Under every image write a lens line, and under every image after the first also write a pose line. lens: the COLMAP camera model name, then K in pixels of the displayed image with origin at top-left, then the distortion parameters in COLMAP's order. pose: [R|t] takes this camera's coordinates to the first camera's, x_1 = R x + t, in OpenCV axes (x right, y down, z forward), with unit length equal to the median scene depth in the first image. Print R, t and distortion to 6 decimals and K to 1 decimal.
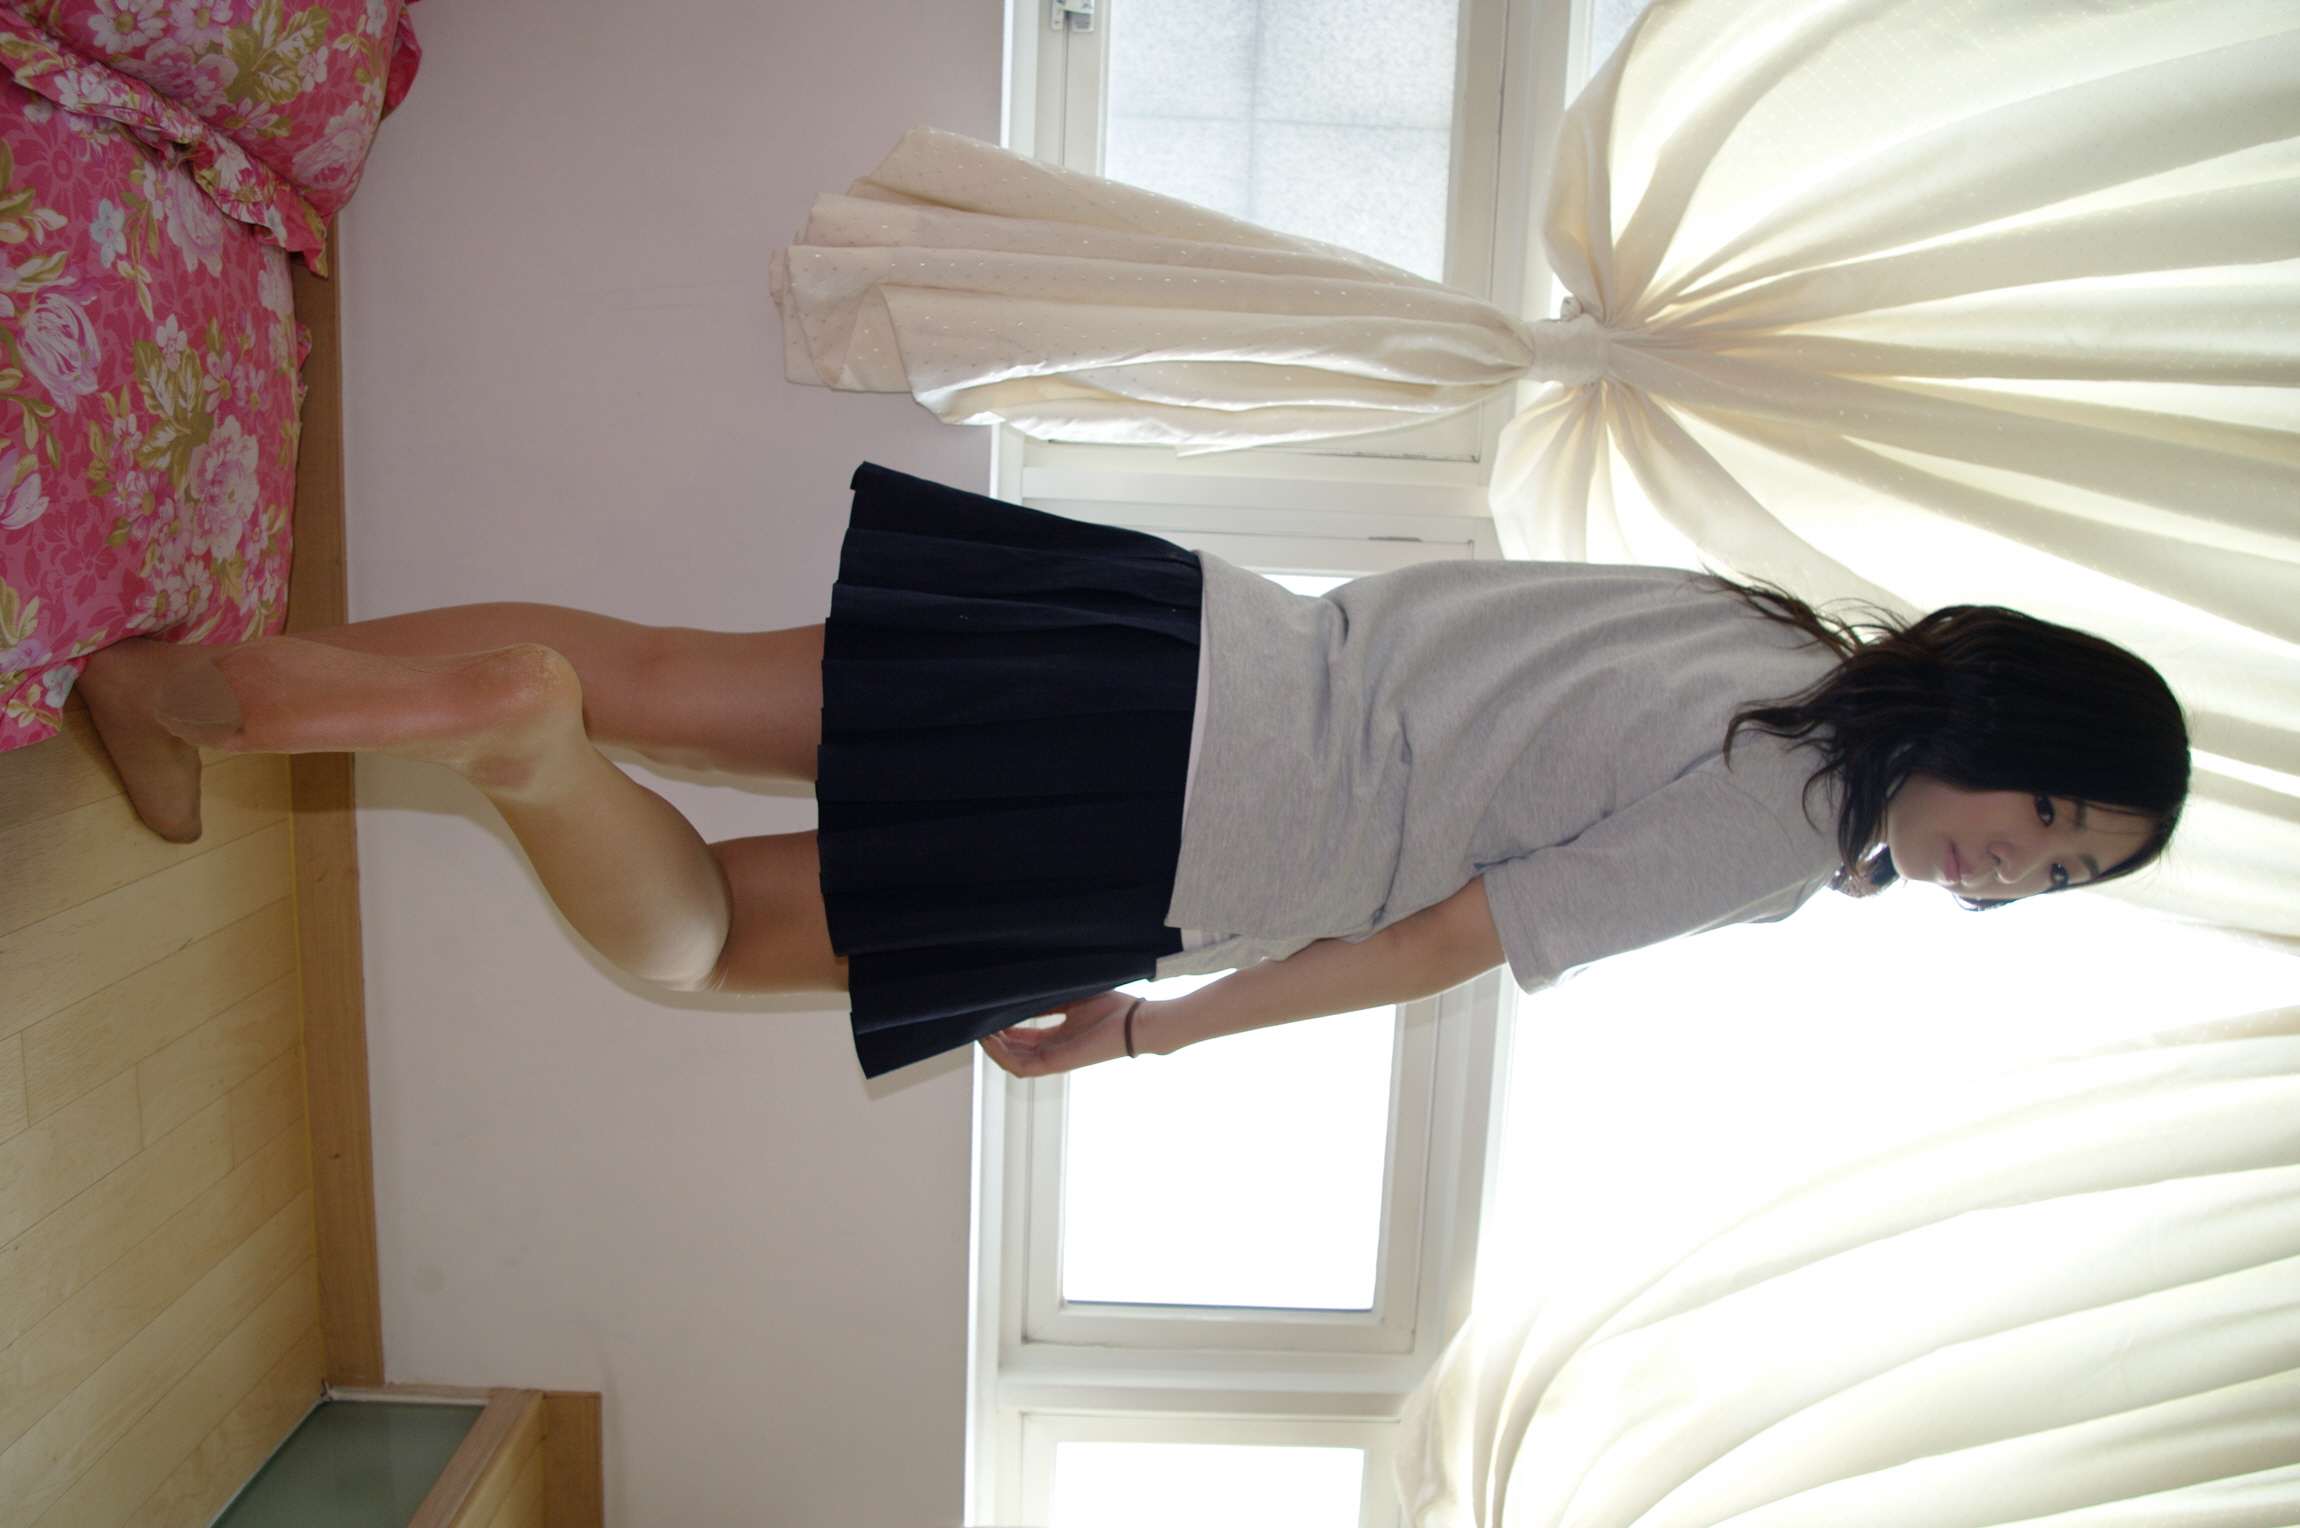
lens RADIAL K [[1700.1, 0, 1150.0], [0, 1700.1, 764.0], [0, 0, 1]] dist [-0.098021, 0.036917]
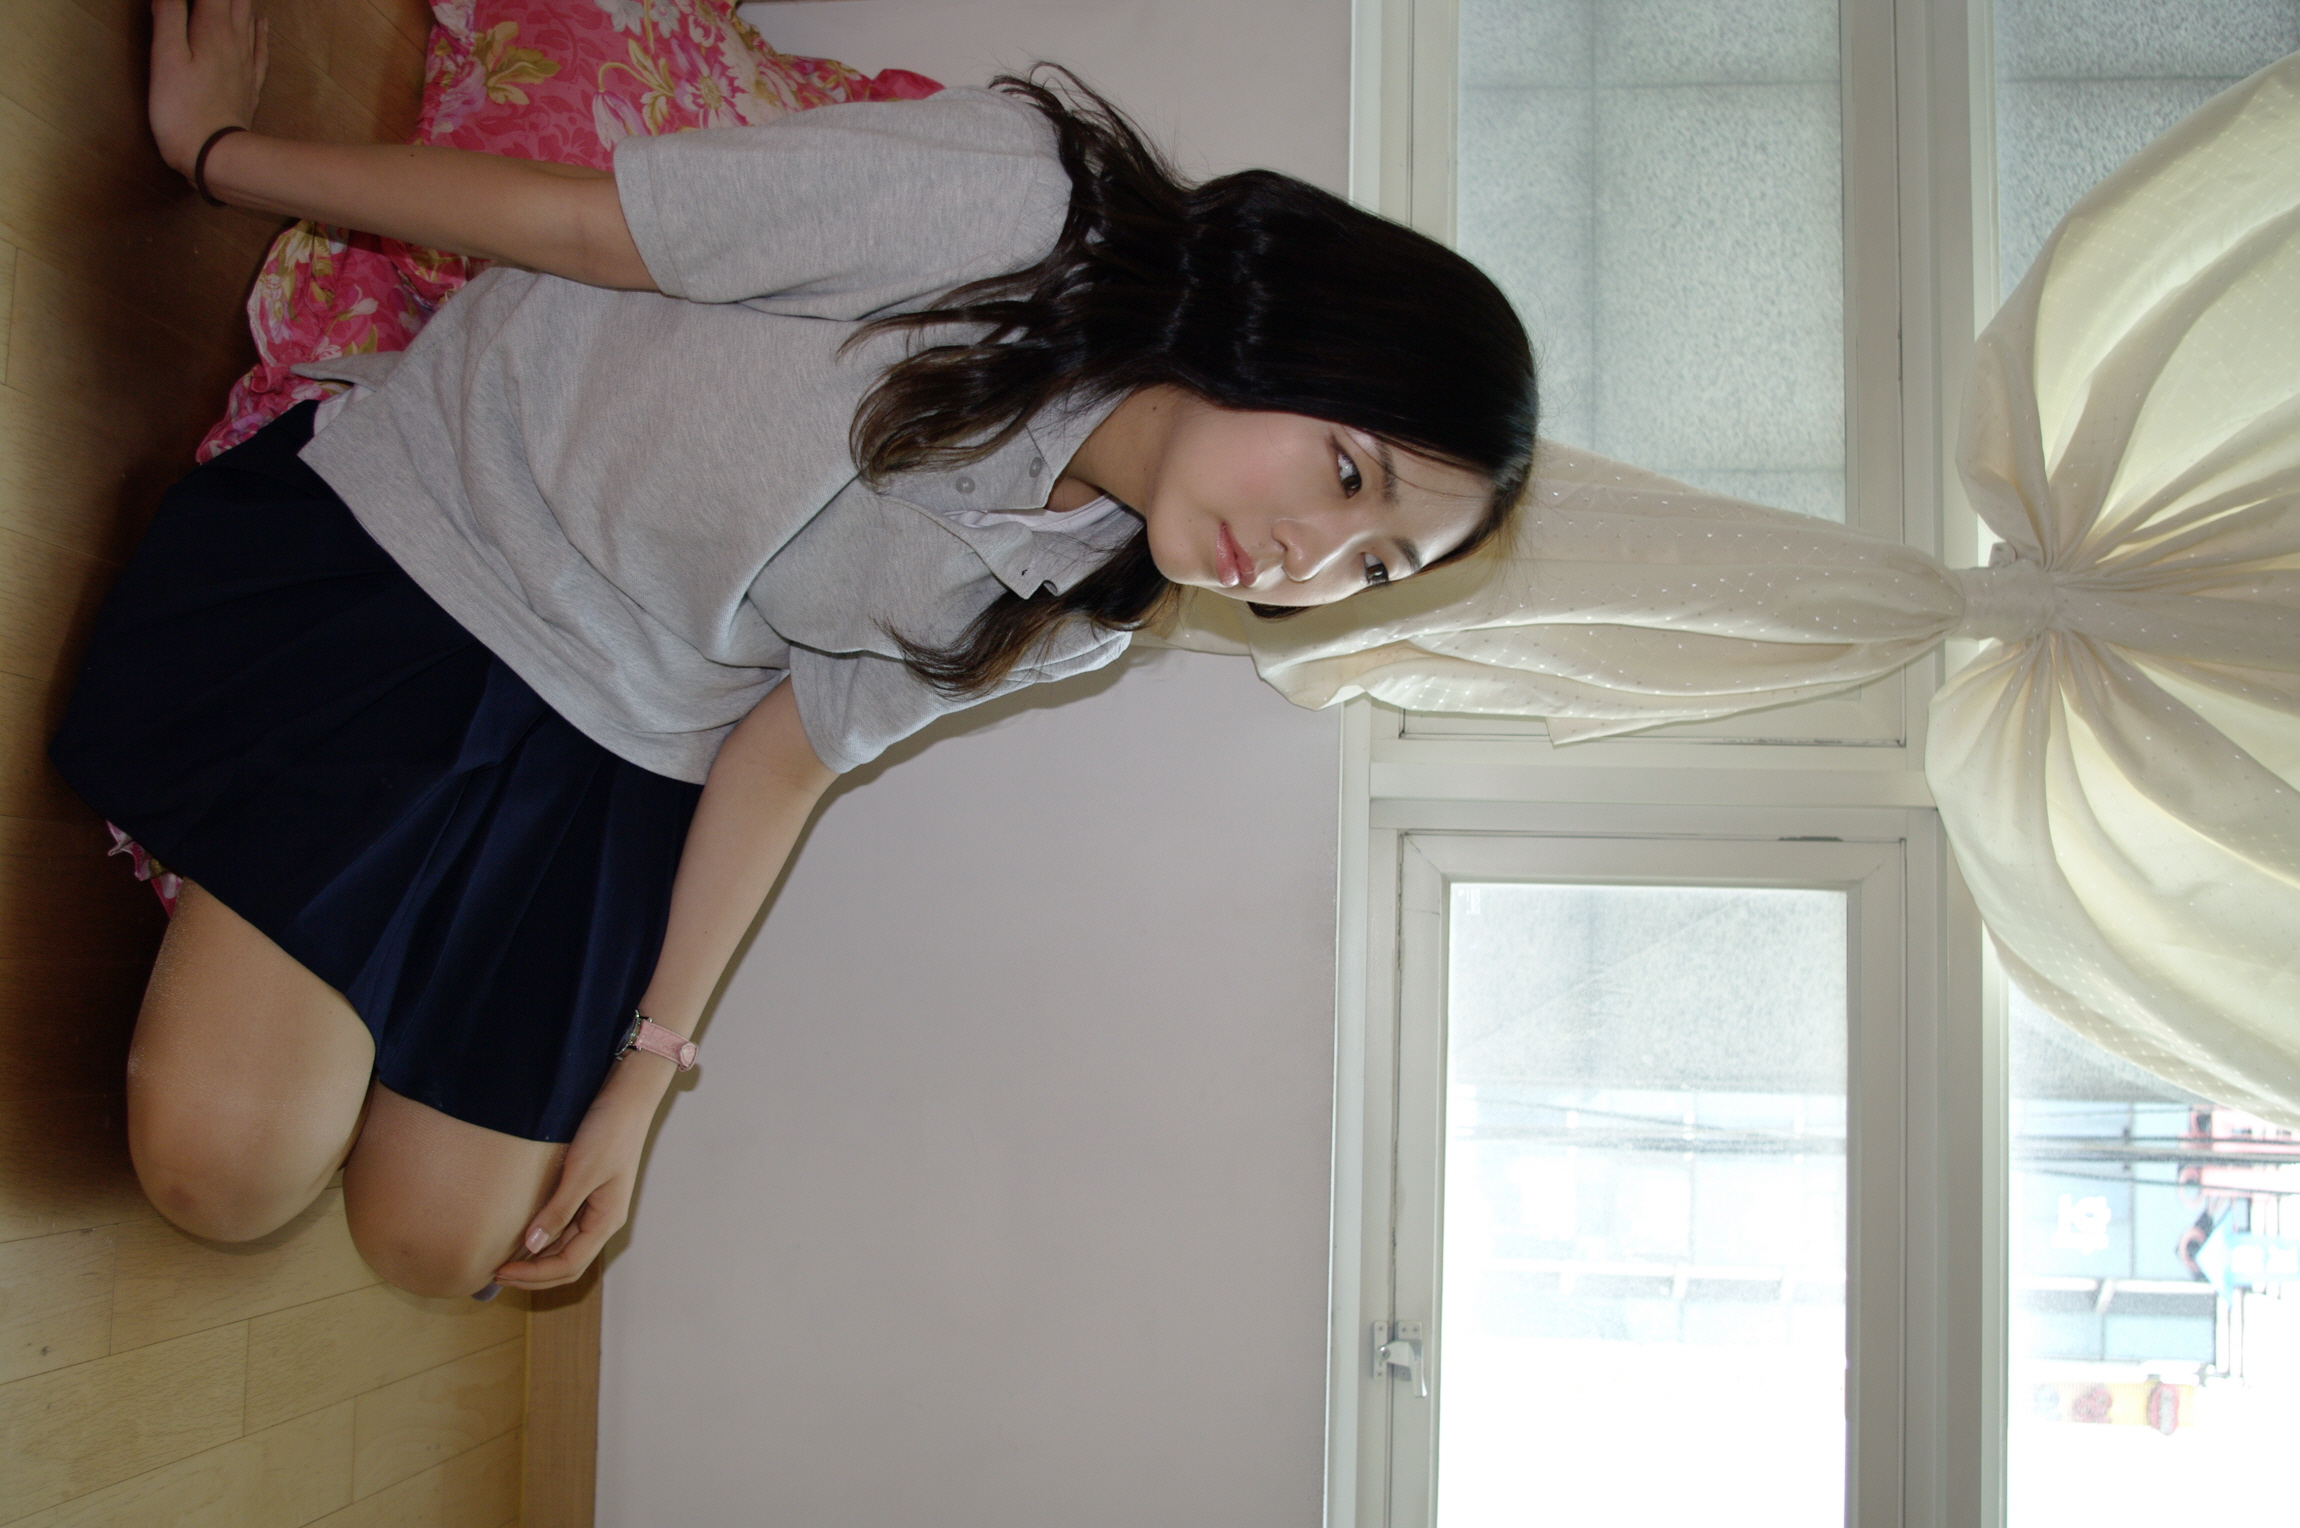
lens RADIAL K [[2057.1, 0, 1162.5], [0, 2057.1, 780.7], [0, 0, 1]] dist [-0.054972, 0.001206]
pose [[0.990044, -0.028399, -0.137861, -0.035368], [-0.009827, 0.963099, -0.268967, 0.121207], [0.140412, 0.267644, 0.953232, -0.029406]]
